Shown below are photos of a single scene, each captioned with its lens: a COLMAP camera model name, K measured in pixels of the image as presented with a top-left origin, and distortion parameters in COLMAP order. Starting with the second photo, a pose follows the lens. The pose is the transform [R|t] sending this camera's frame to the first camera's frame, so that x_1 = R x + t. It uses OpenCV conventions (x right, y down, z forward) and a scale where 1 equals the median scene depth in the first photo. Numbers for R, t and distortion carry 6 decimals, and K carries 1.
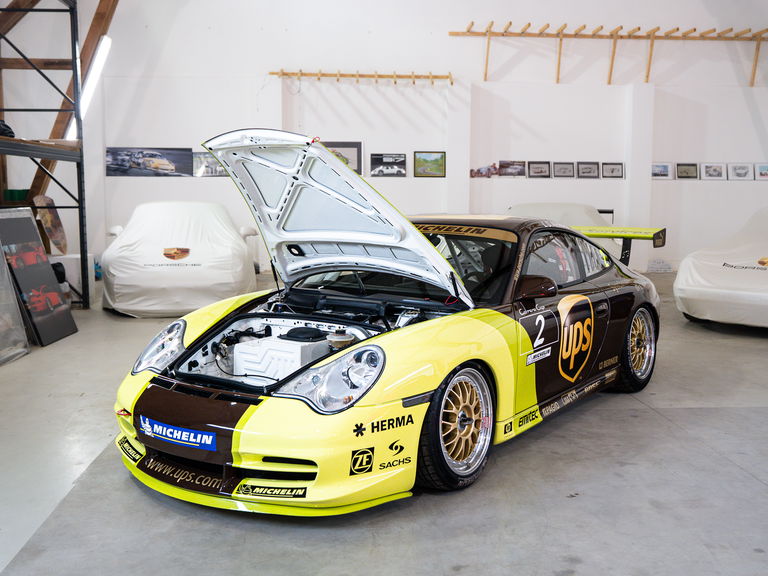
lens RADIAL K [[745.5, 0, 382.0], [0, 745.5, 296.4], [0, 0, 1]] dist [0.020839, 0.000000]
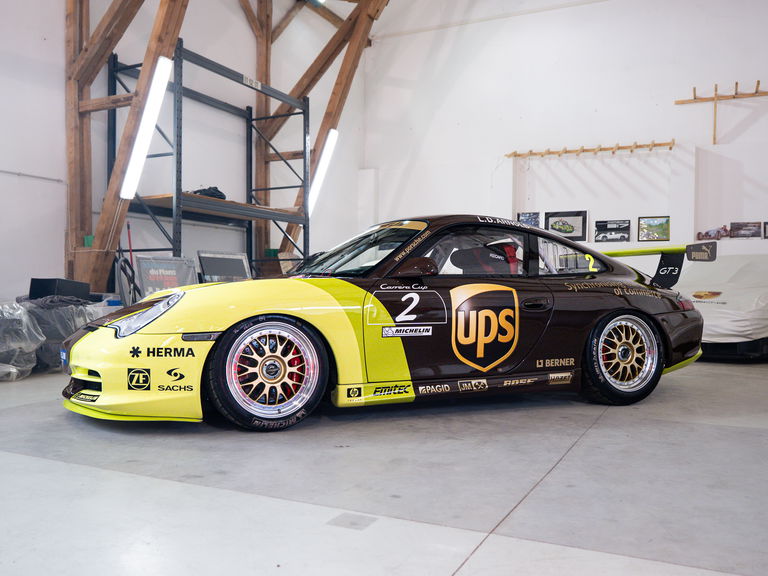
lens RADIAL K [[647.5, 0, 365.5], [0, 647.5, 324.5], [0, 0, 1]] dist [-0.037922, 0.013055]
pose [[0.876422, 0.030250, -0.480594, 0.583524], [-0.065502, 0.996238, -0.056745, 0.123399], [0.477069, 0.081212, 0.875106, 0.187428]]
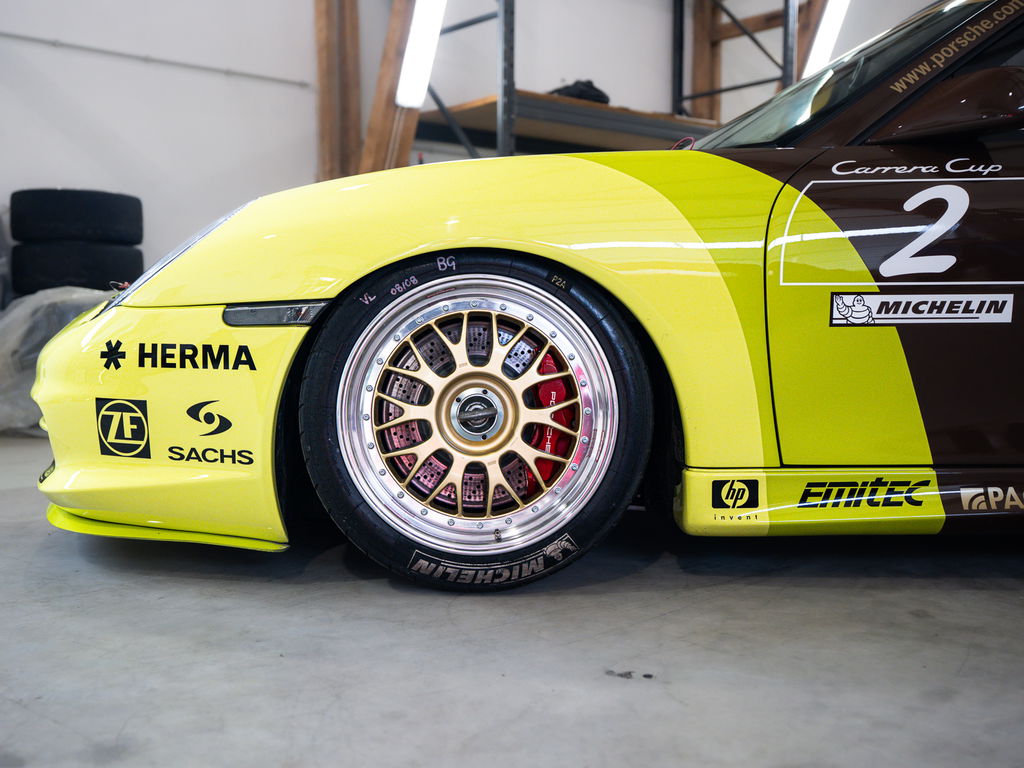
lens RADIAL K [[1041.5, 0, 508.7], [0, 1041.5, 407.0], [0, 0, 1]] dist [0.061127, 0.000000]
pose [[0.622286, 0.061594, -0.780363, 0.451923], [-0.093606, 0.995602, 0.003939, 0.135368], [0.777173, 0.070595, 0.625314, 0.575817]]
